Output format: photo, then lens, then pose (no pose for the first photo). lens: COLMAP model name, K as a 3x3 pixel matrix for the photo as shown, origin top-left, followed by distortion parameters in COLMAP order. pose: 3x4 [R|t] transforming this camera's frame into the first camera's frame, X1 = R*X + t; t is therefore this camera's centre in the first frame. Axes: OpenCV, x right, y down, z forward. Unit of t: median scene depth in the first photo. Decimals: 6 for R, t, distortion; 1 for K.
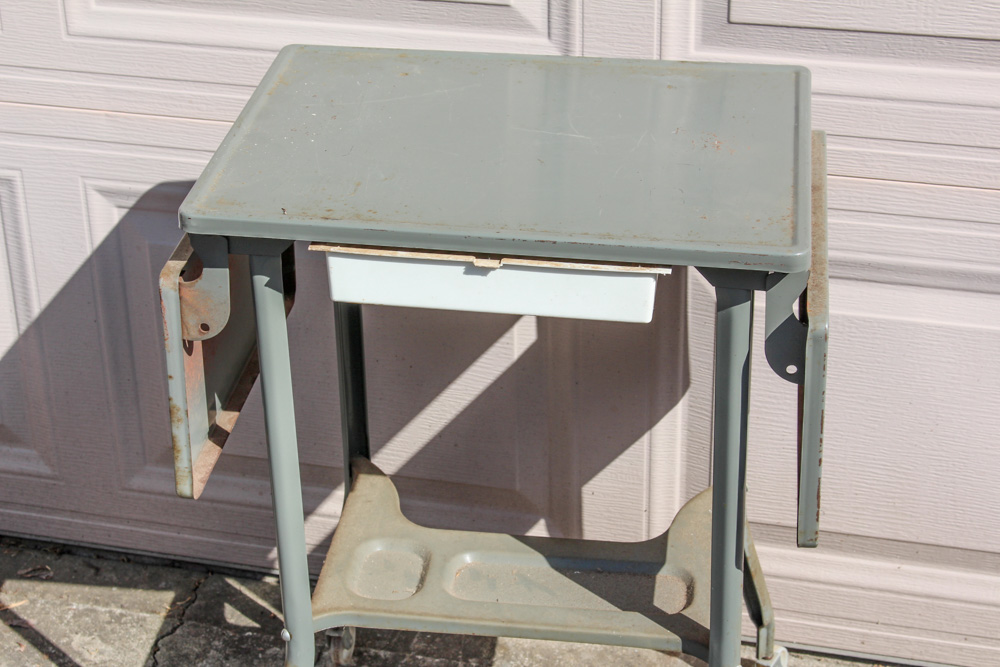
lens RADIAL K [[2018.4, 0, 496.5], [0, 2018.4, 333.5], [0, 0, 1]] dist [0.016126, 0.000000]
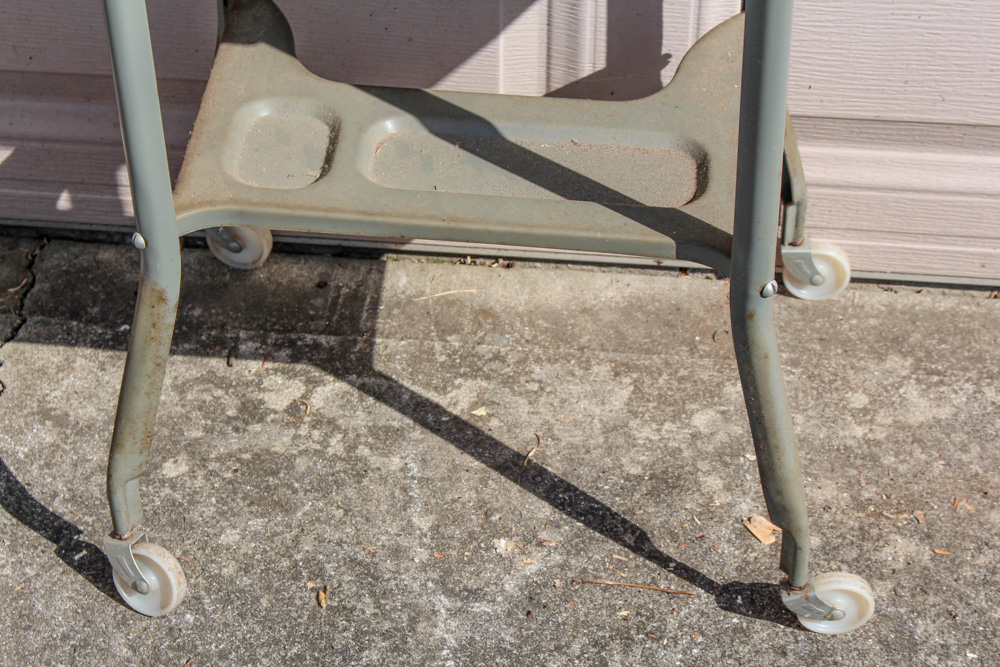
lens RADIAL K [[2361.8, 0, 500.7], [0, 2361.8, 325.8], [0, 0, 1]] dist [0.038441, 0.000000]
pose [[0.985538, -0.096191, 0.139509, -0.115287], [0.060645, 0.968957, 0.239676, -0.042860], [-0.158233, -0.227750, 0.960777, 0.204452]]
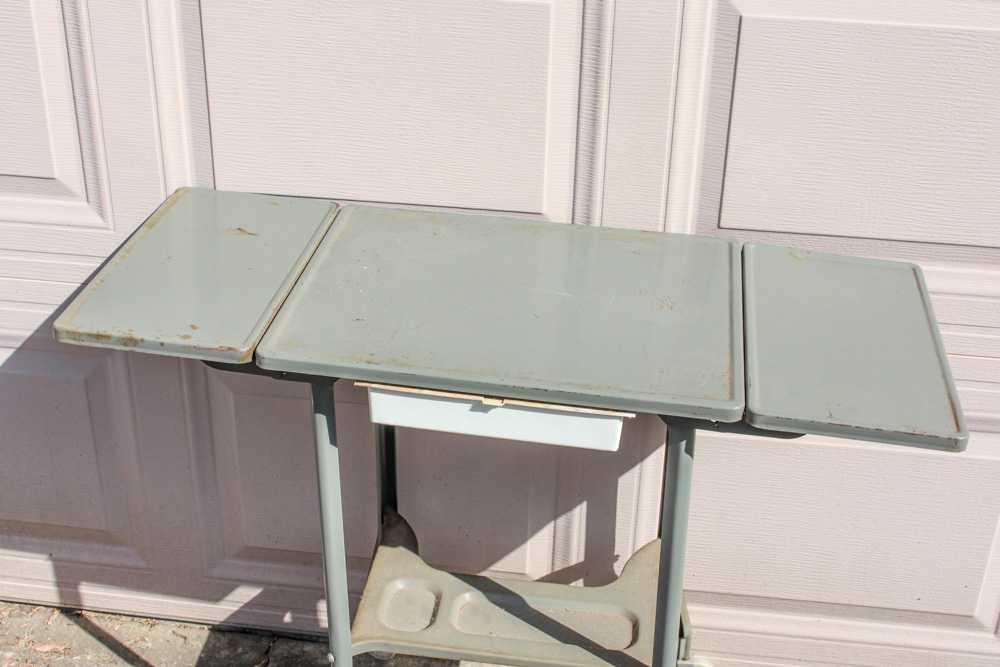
lens RADIAL K [[1332.4, 0, 494.1], [0, 1332.4, 331.2], [0, 0, 1]] dist [-0.055074, 0.000000]
pose [[0.990508, -0.028971, 0.134367, -0.124700], [0.027184, 0.999516, 0.015120, -0.093993], [-0.134740, -0.011324, 0.990816, 0.166735]]
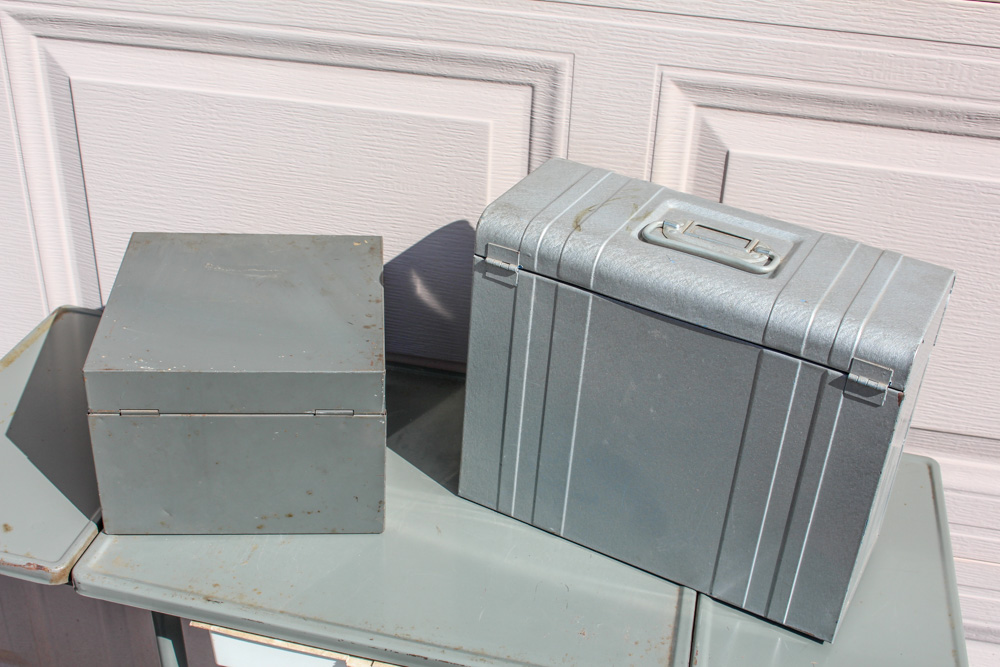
lens RADIAL K [[1212.5, 0, 495.0], [0, 1212.5, 330.7], [0, 0, 1]] dist [-0.068326, 0.000000]
pose [[0.996675, 0.019040, 0.079229, -0.032378], [-0.022730, 0.998686, 0.045940, -0.191364], [-0.078251, -0.047588, 0.995797, 0.348180]]
